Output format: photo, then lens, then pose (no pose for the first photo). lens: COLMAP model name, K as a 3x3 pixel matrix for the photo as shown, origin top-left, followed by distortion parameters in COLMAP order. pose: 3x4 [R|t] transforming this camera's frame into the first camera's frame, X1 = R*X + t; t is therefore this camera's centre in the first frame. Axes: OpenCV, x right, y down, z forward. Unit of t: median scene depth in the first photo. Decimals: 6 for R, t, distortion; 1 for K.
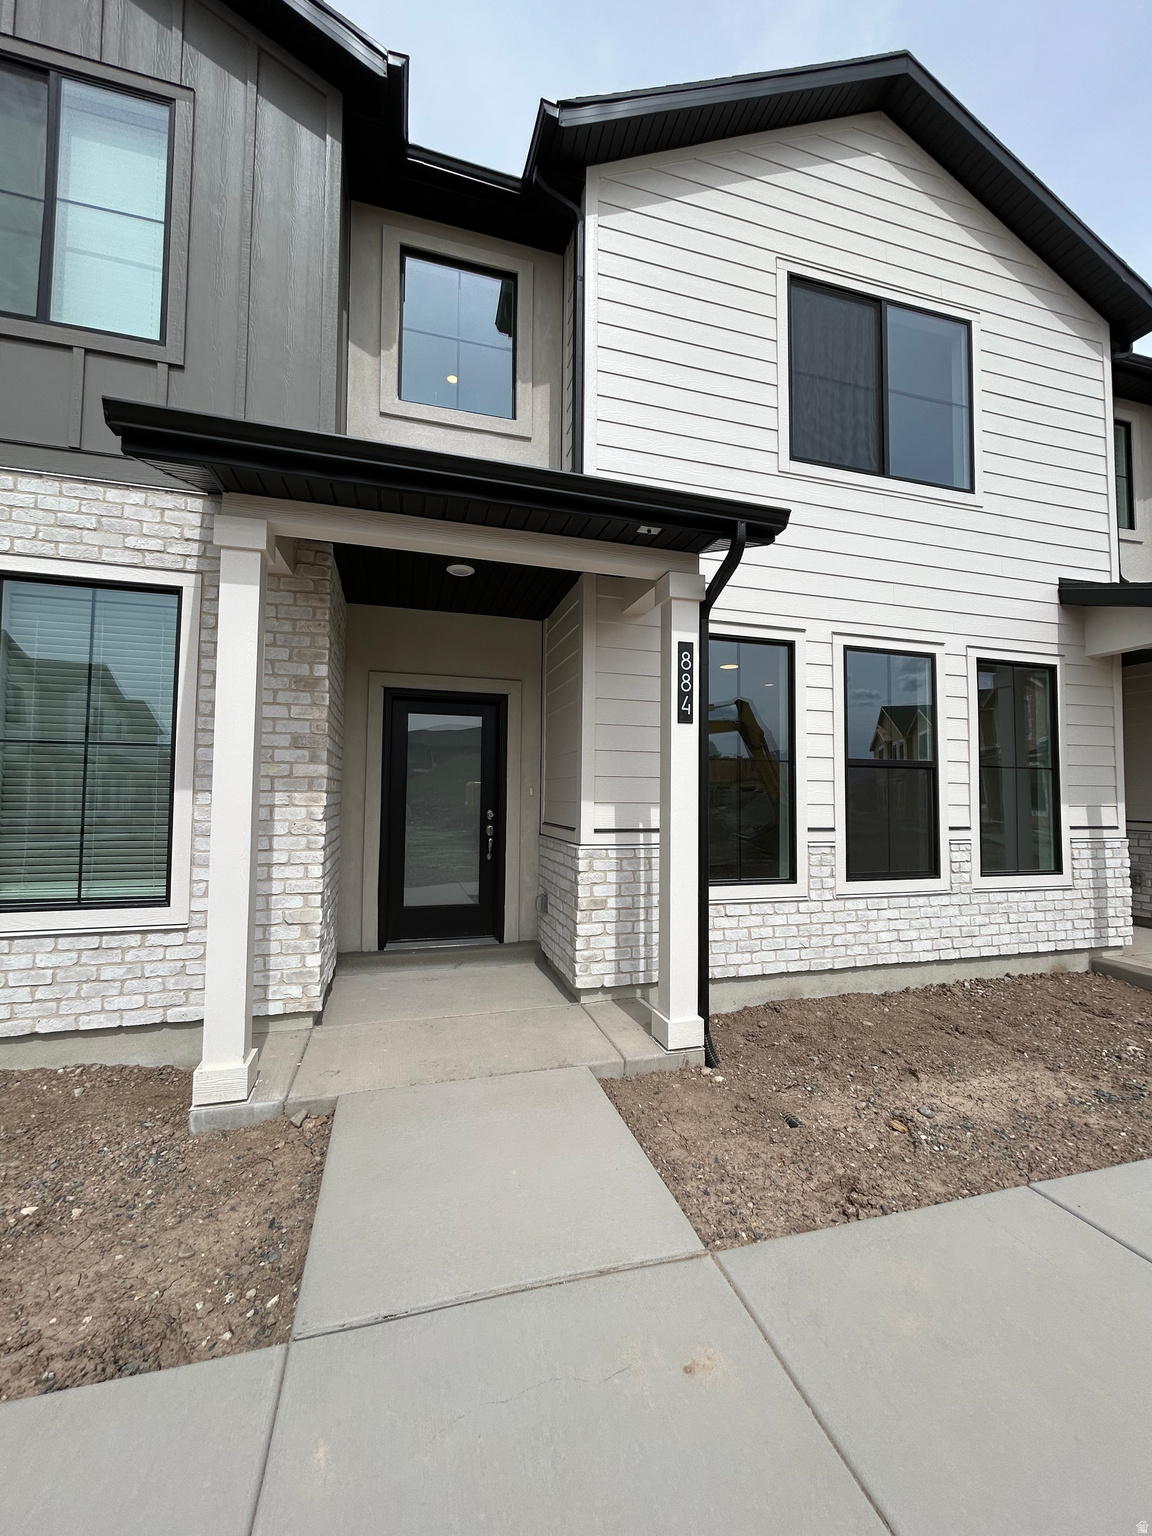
lens RADIAL K [[615.4, 0, 575.4], [0, 615.4, 765.2], [0, 0, 1]] dist [-0.001379, 0.000692]
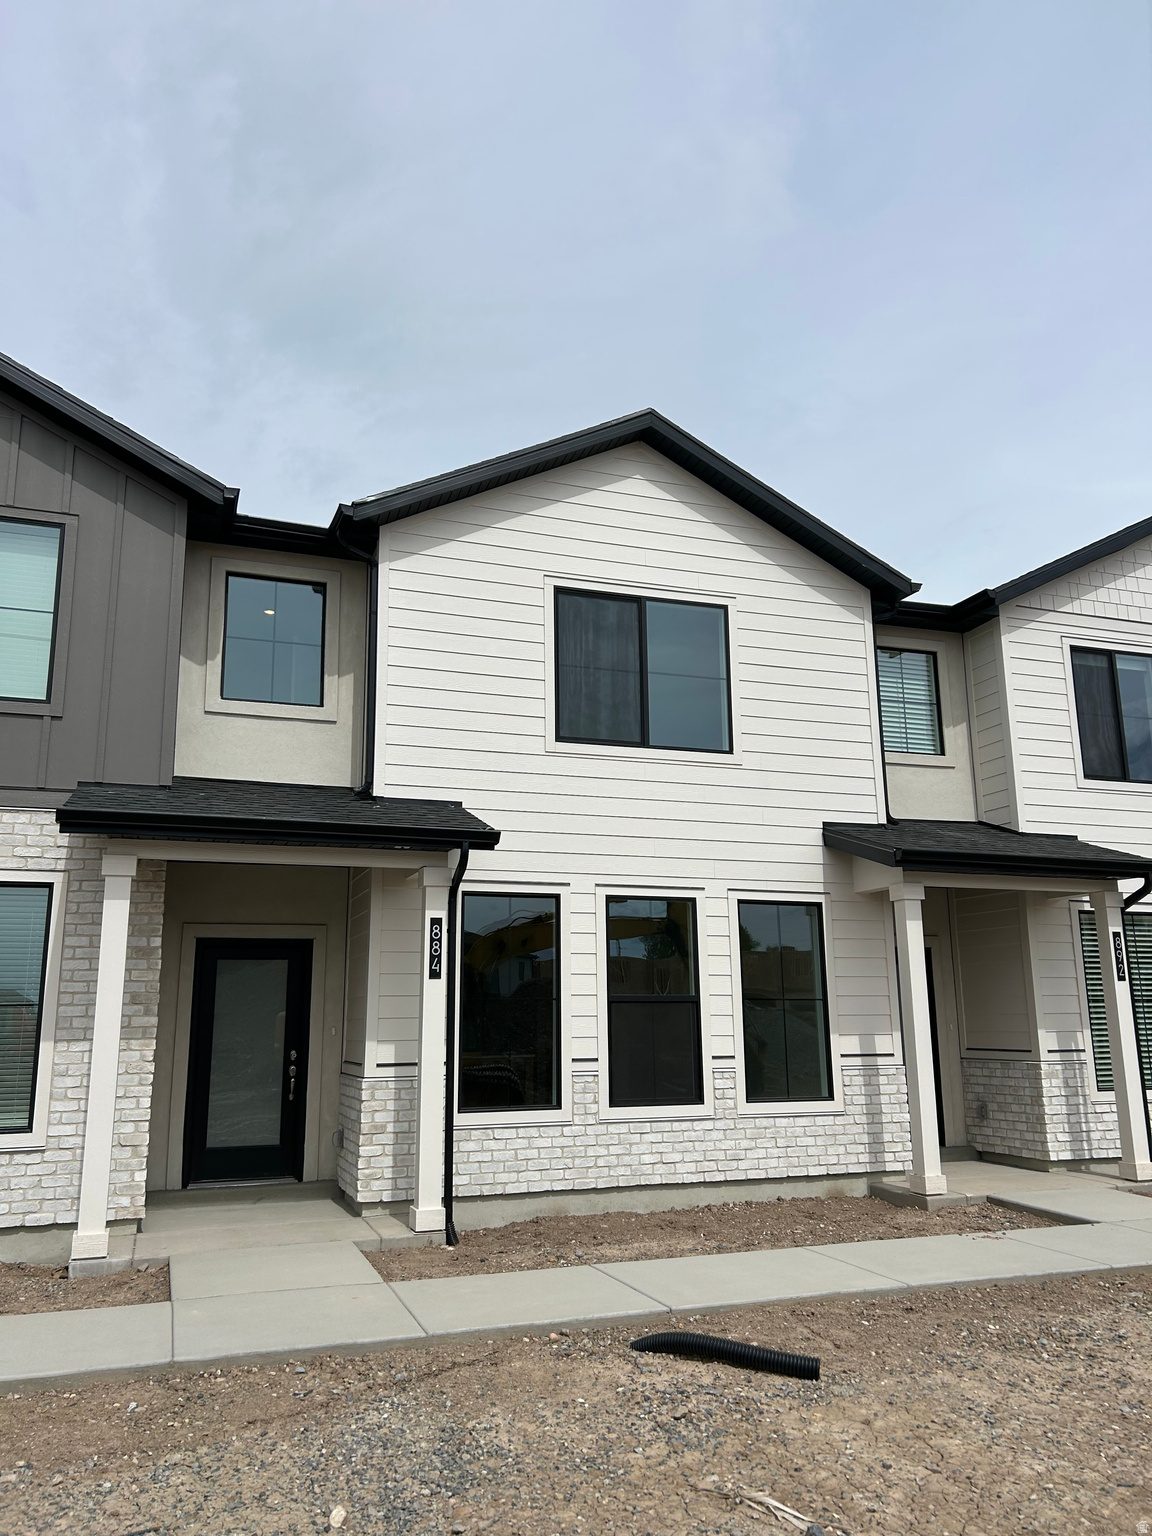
lens RADIAL K [[1155.4, 0, 578.0], [0, 1155.4, 768.6], [0, 0, 1]] dist [0.053239, -0.058006]
pose [[0.997604, -0.006087, 0.068918, 0.255953], [0.017547, 0.985814, -0.166920, -0.075267], [-0.066924, 0.167729, 0.983559, -1.281849]]
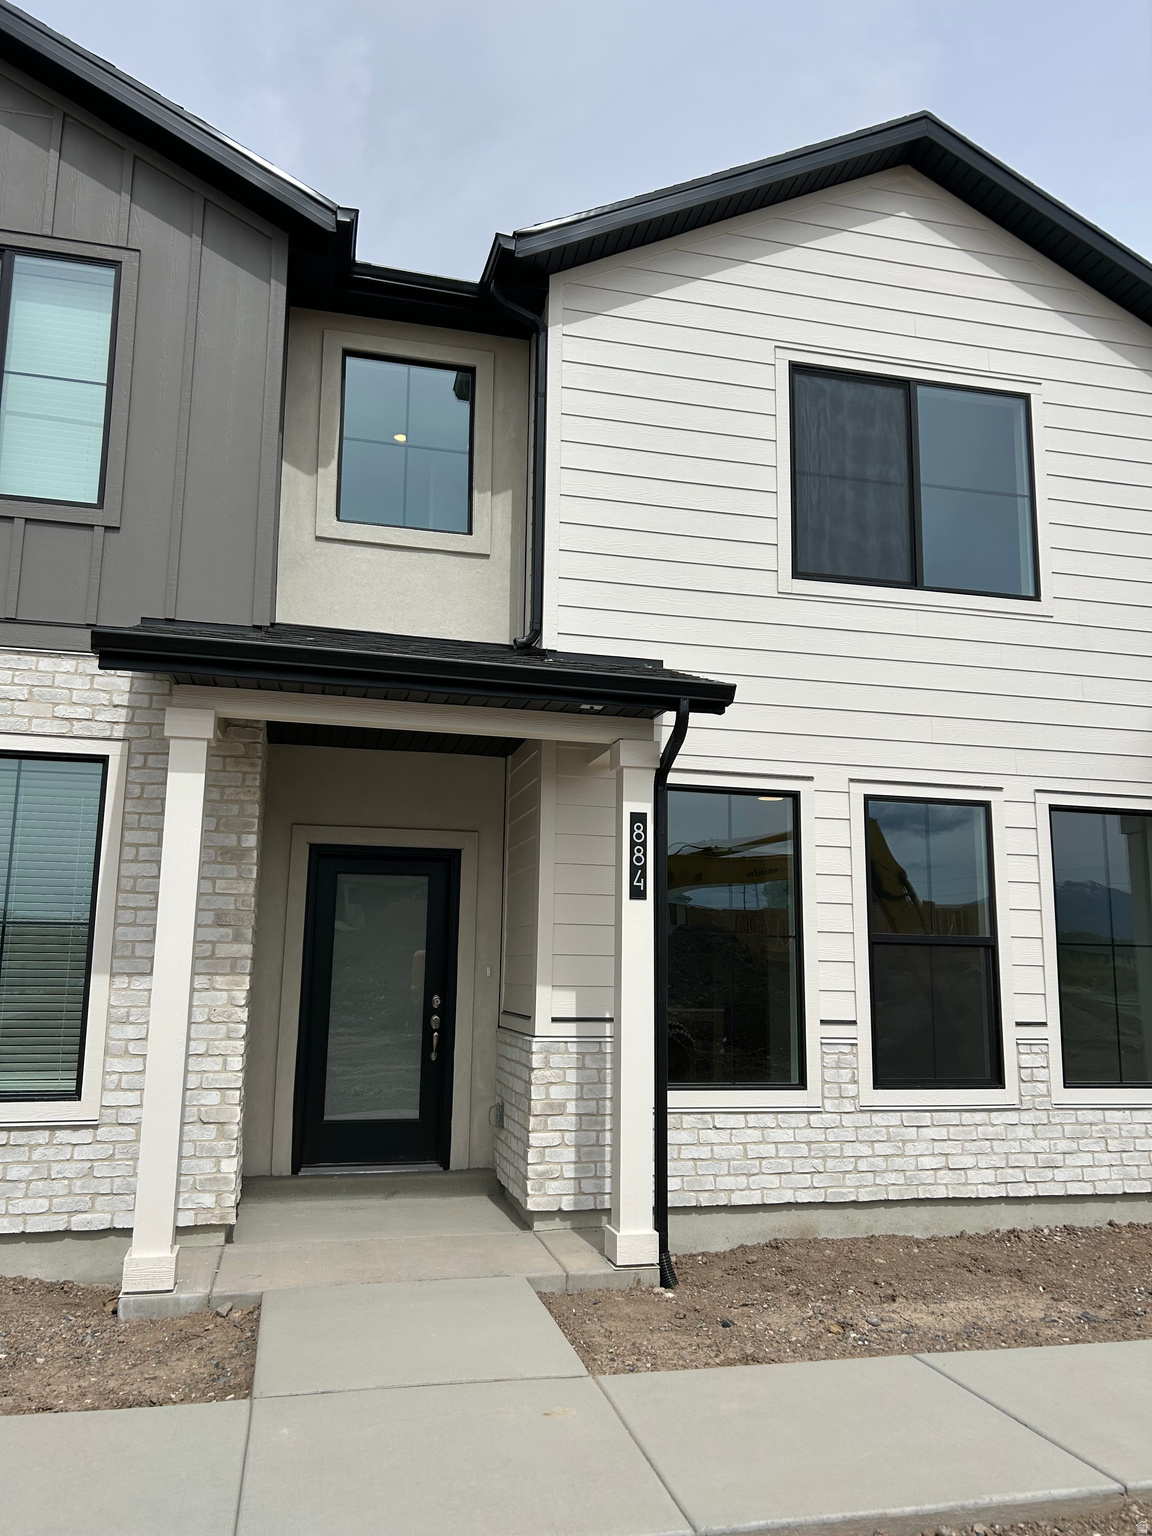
lens RADIAL K [[1155.4, 0, 581.3], [0, 1155.4, 776.8], [0, 0, 1]] dist [0.053239, -0.058006]
pose [[0.999227, -0.002768, -0.039220, 0.128939], [-0.001935, 0.992850, -0.119354, -0.035813], [0.039269, 0.119338, 0.992077, -0.604887]]
